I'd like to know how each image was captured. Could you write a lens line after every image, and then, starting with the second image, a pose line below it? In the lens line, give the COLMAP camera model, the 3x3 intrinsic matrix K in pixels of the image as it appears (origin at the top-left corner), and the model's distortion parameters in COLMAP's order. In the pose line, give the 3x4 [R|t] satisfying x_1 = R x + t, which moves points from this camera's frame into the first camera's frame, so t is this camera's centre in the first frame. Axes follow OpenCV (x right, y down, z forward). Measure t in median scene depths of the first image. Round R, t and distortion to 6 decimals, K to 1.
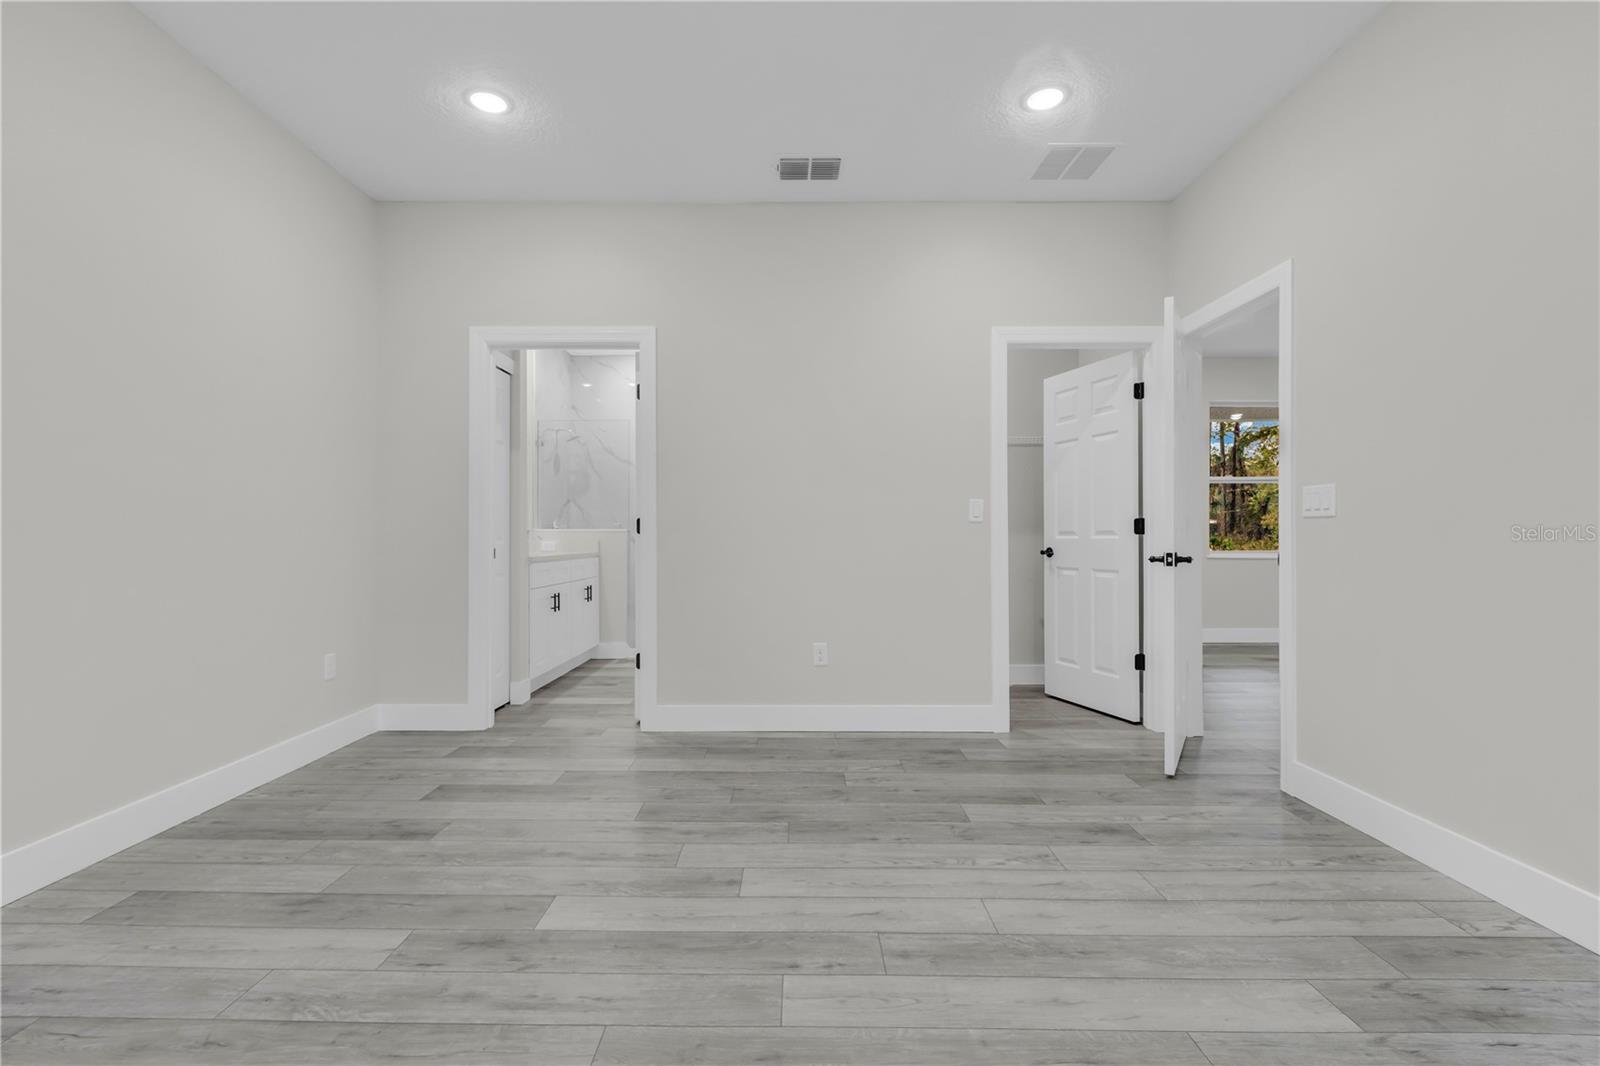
lens RADIAL K [[710.3, 0, 784.4], [0, 710.3, 529.7], [0, 0, 1]] dist [0.001410, -0.001040]
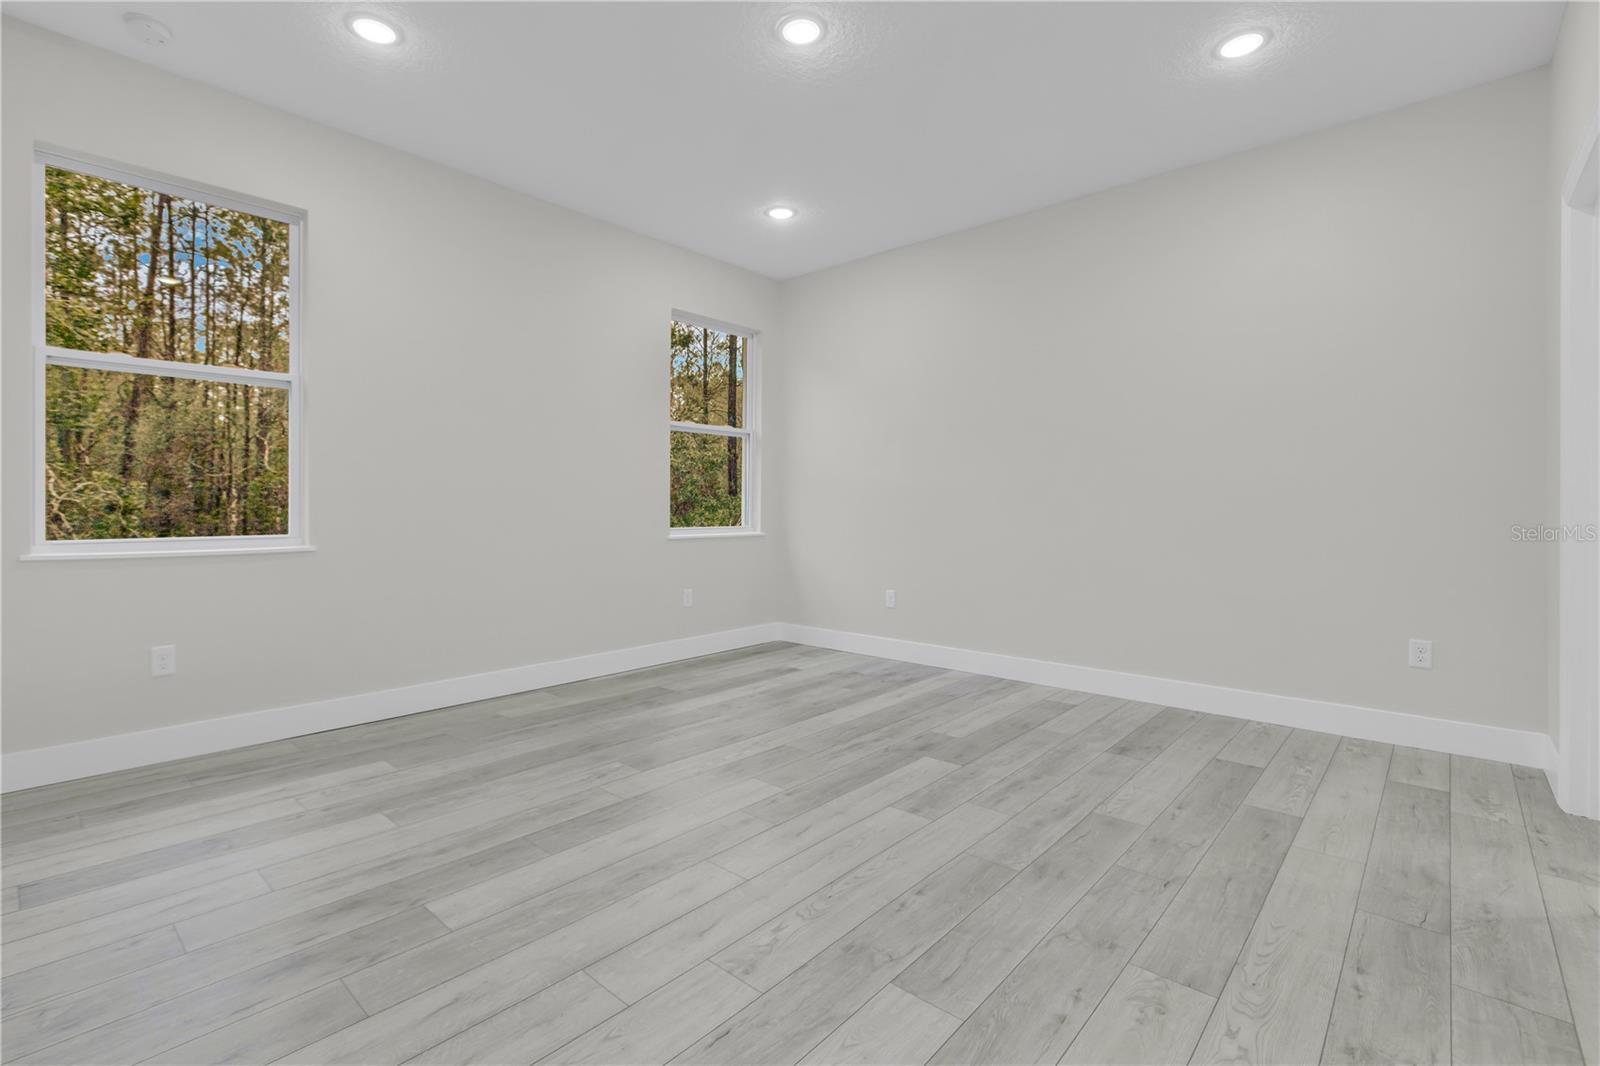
lens RADIAL K [[710.3, 0, 791.2], [0, 710.3, 523.3], [0, 0, 1]] dist [0.001410, -0.001040]
pose [[-0.649446, 0.014348, -0.760272, 1.075478], [0.006929, 0.999892, 0.012951, 0.016848], [0.760376, 0.003143, -0.649476, 1.851983]]
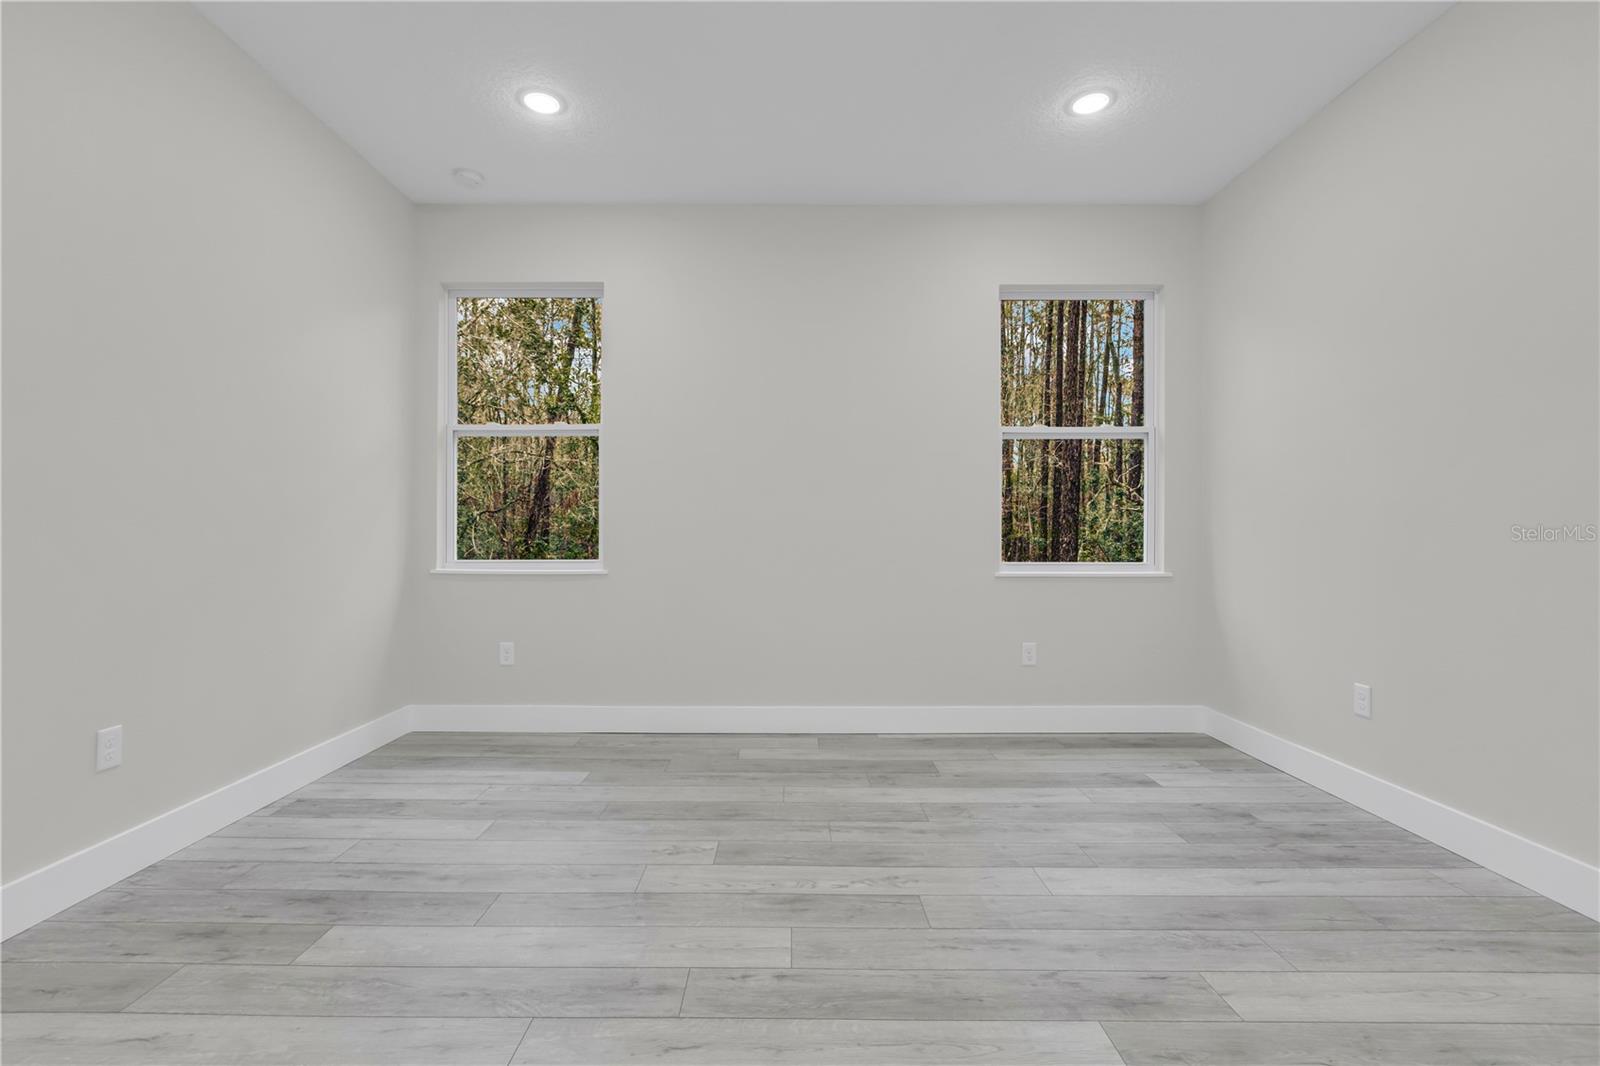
lens RADIAL K [[710.3, 0, 800.9], [0, 710.3, 534.7], [0, 0, 1]] dist [0.001410, -0.001040]
pose [[-0.999491, -0.002344, -0.031802, 0.016799], [-0.001867, 0.999885, -0.015030, 0.016798], [0.031834, -0.014963, -0.999381, 1.859172]]
